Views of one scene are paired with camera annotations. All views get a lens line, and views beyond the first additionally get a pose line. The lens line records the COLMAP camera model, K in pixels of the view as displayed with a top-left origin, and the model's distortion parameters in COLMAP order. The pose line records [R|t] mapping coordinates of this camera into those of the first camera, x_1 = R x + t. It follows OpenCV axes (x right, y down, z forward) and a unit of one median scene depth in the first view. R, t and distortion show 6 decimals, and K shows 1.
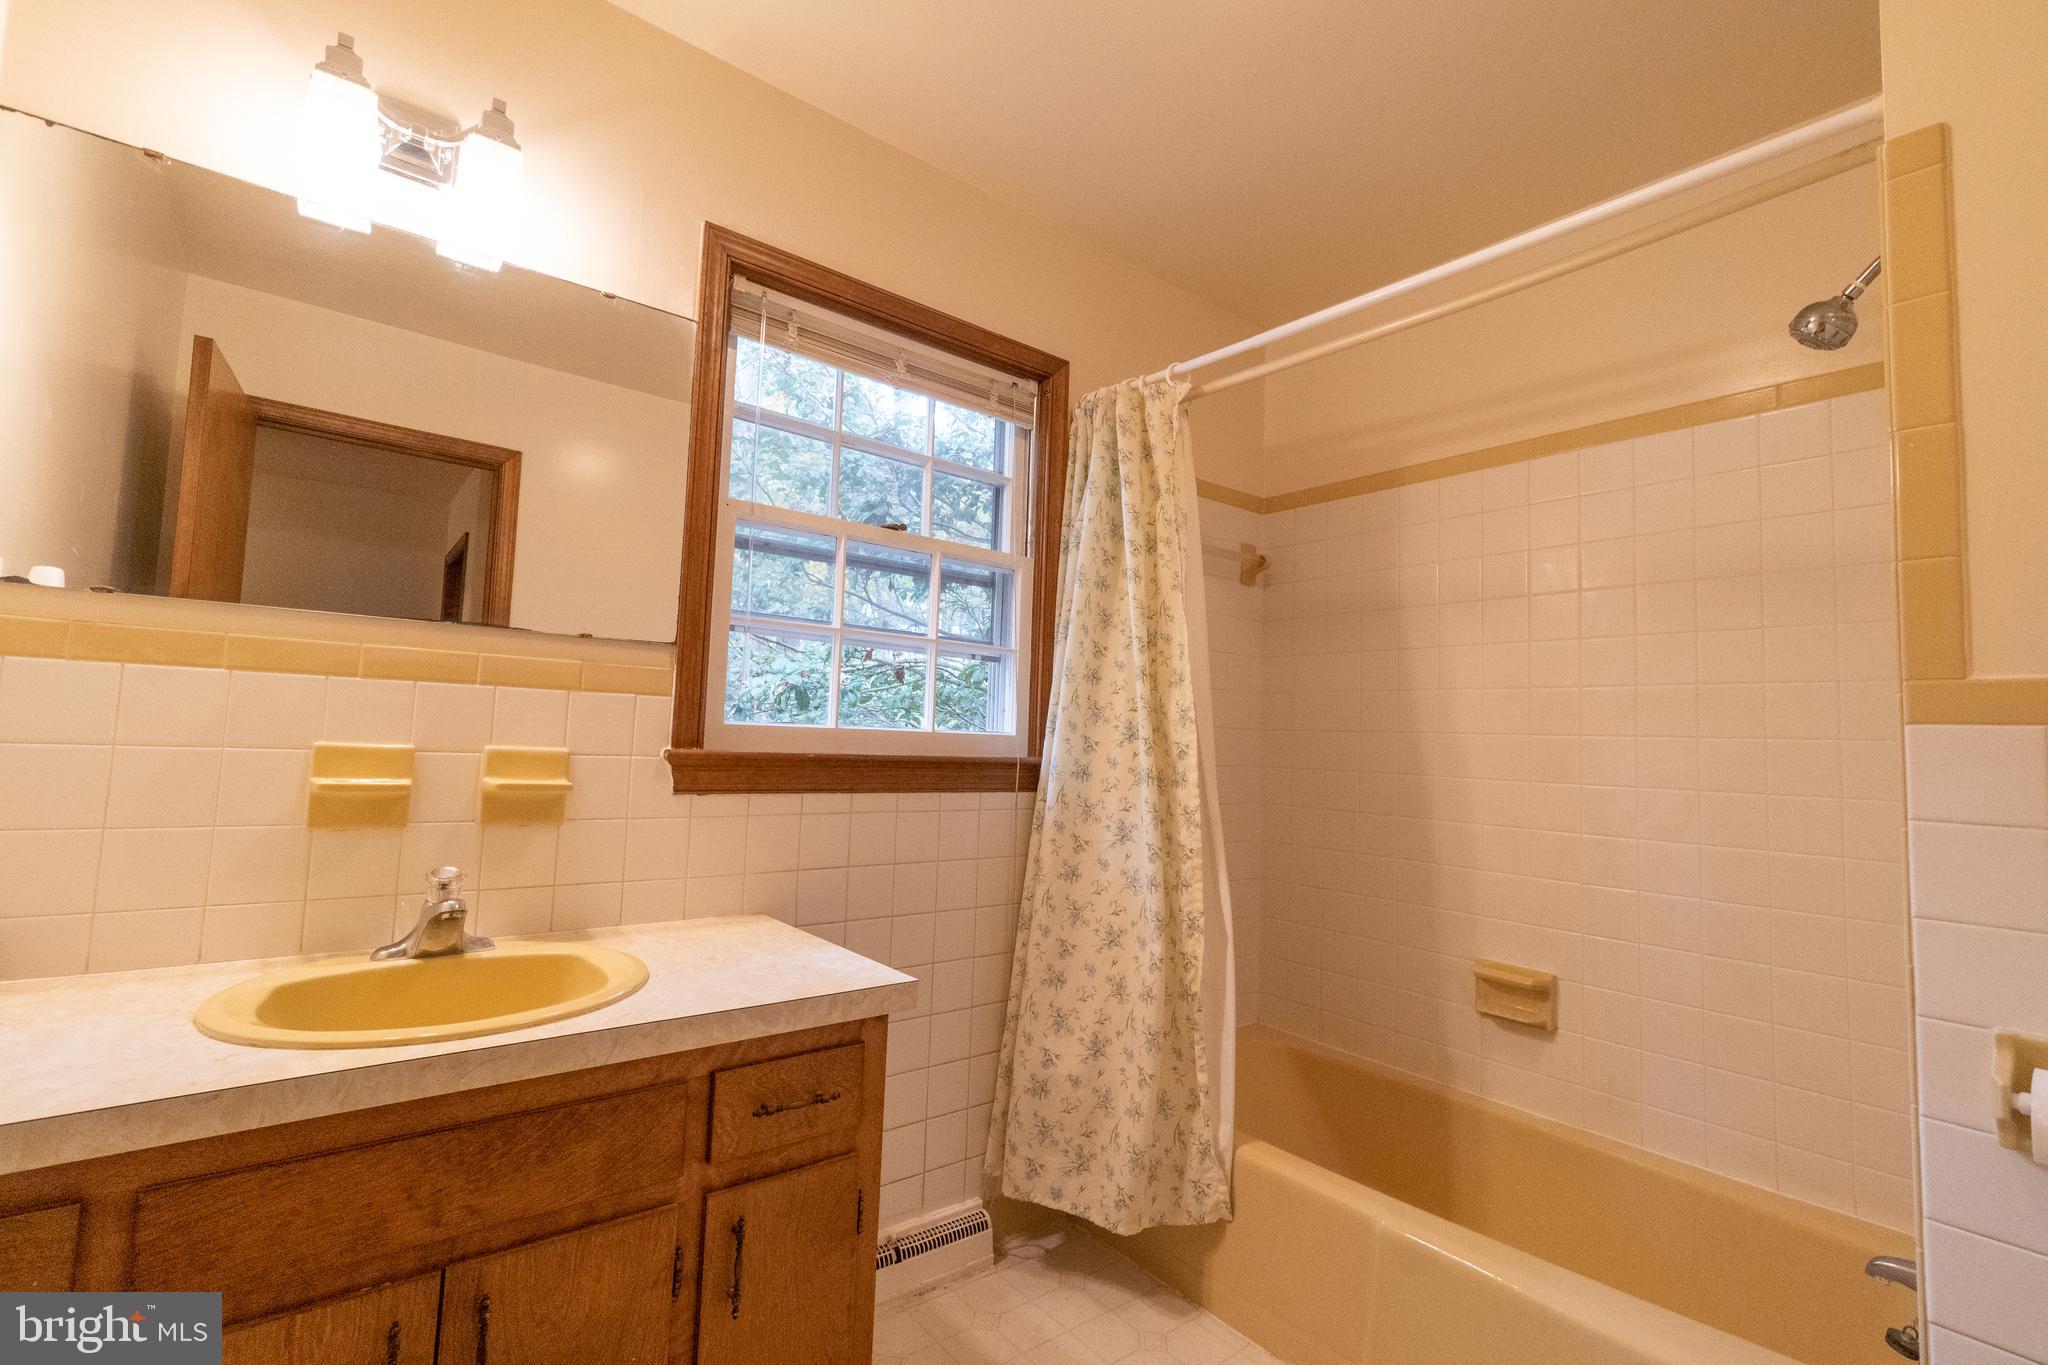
lens RADIAL K [[912.4, 0, 1011.6], [0, 912.4, 684.9], [0, 0, 1]] dist [0.003812, 0.000030]
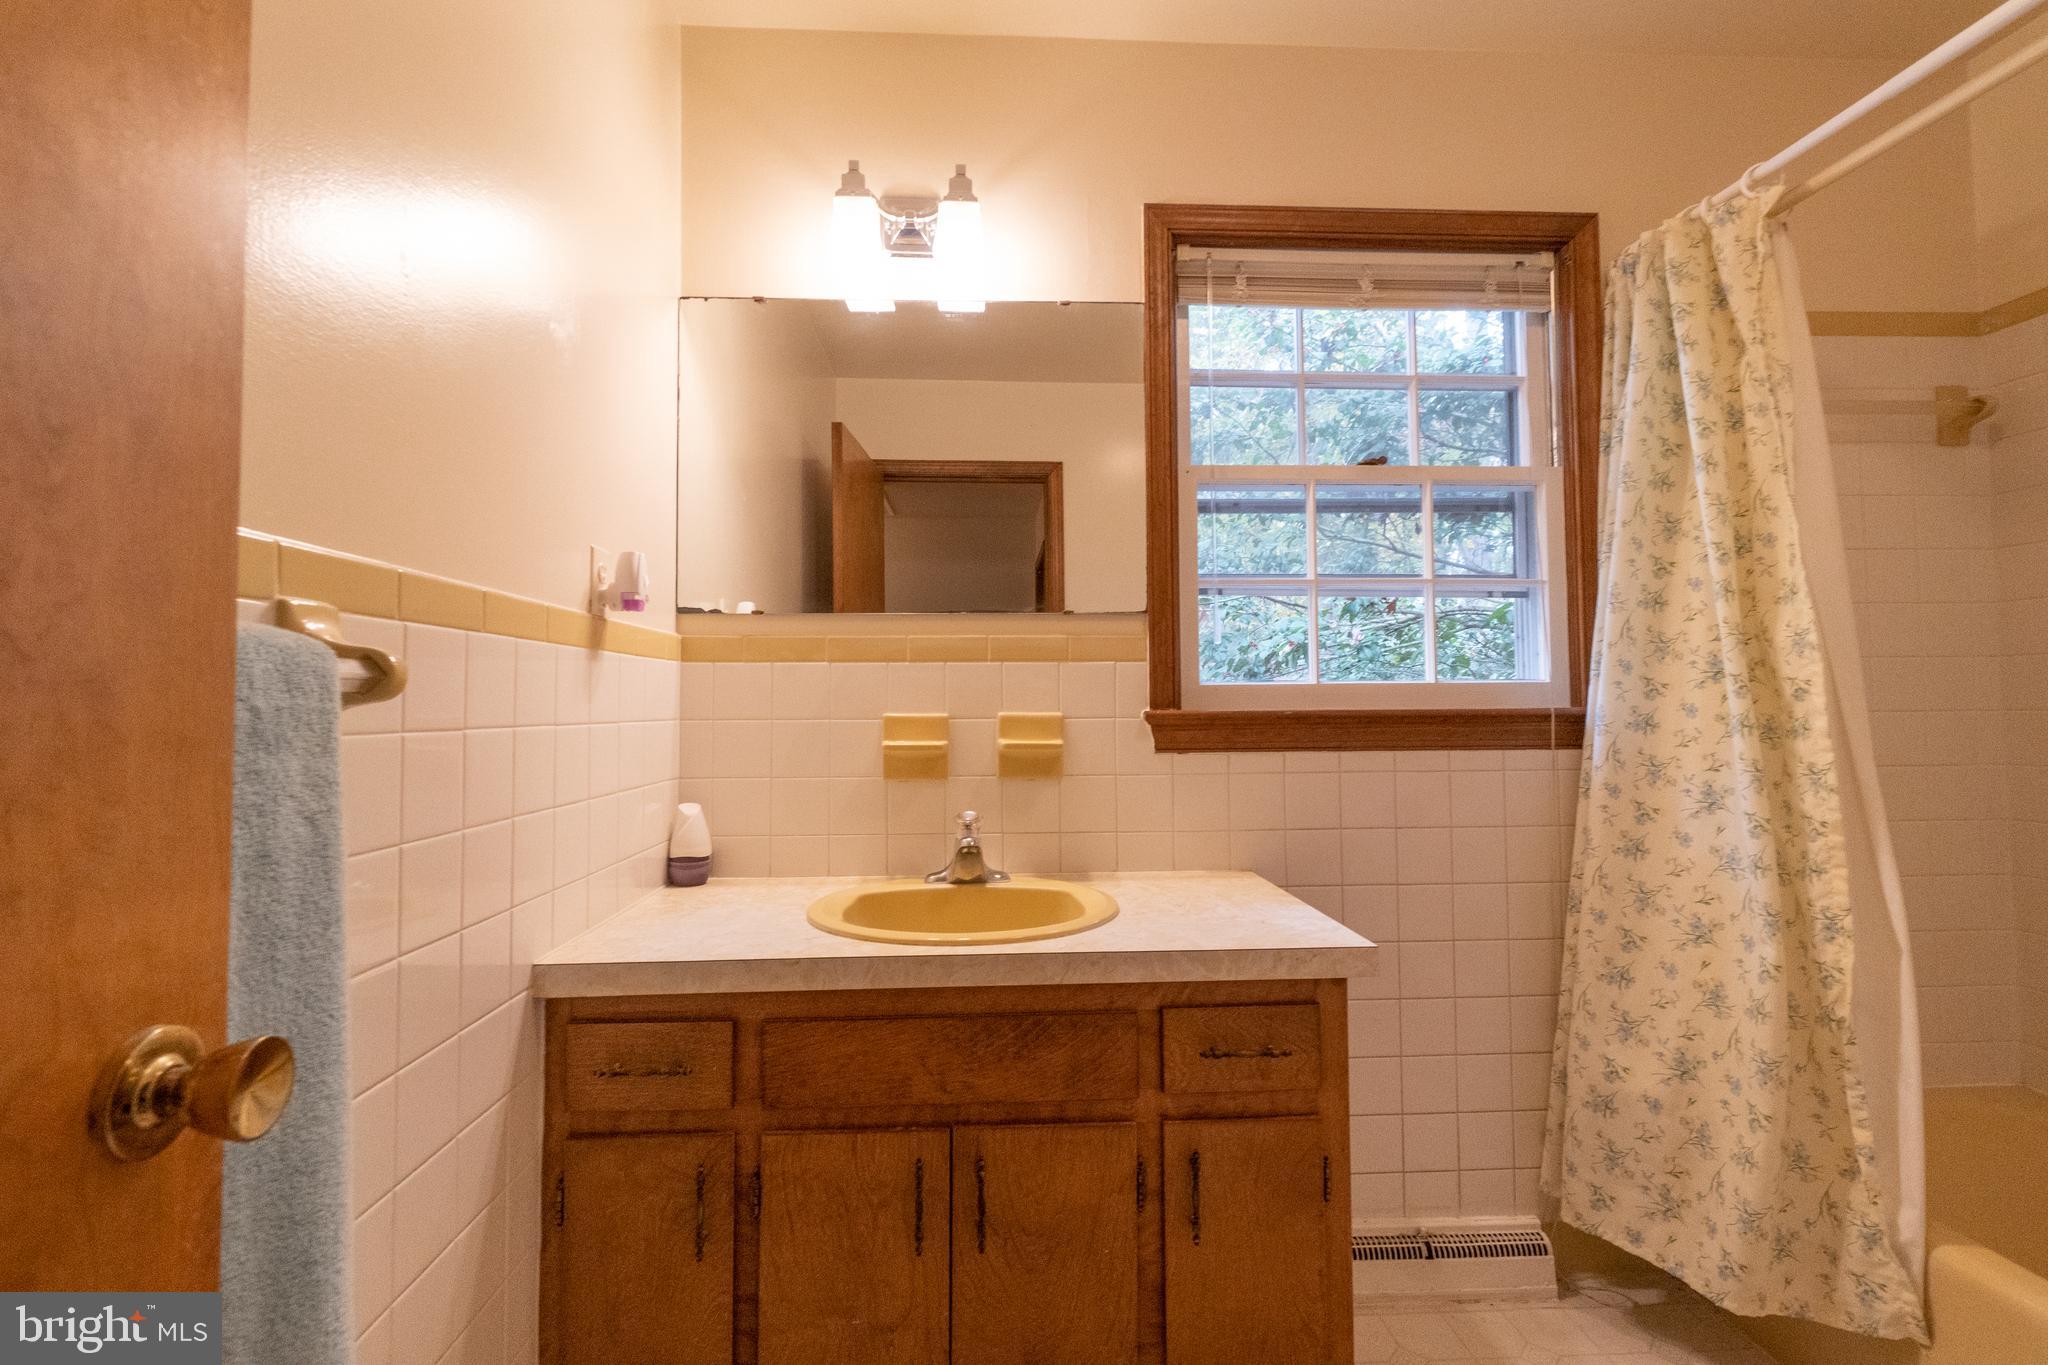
lens RADIAL K [[912.4, 0, 1008.9], [0, 912.4, 683.5], [0, 0, 1]] dist [0.003812, 0.000030]
pose [[0.813611, -0.055744, -0.578731, 0.100842], [0.072395, 0.997360, 0.005709, 0.018770], [0.576885, -0.046542, 0.815498, 0.032585]]
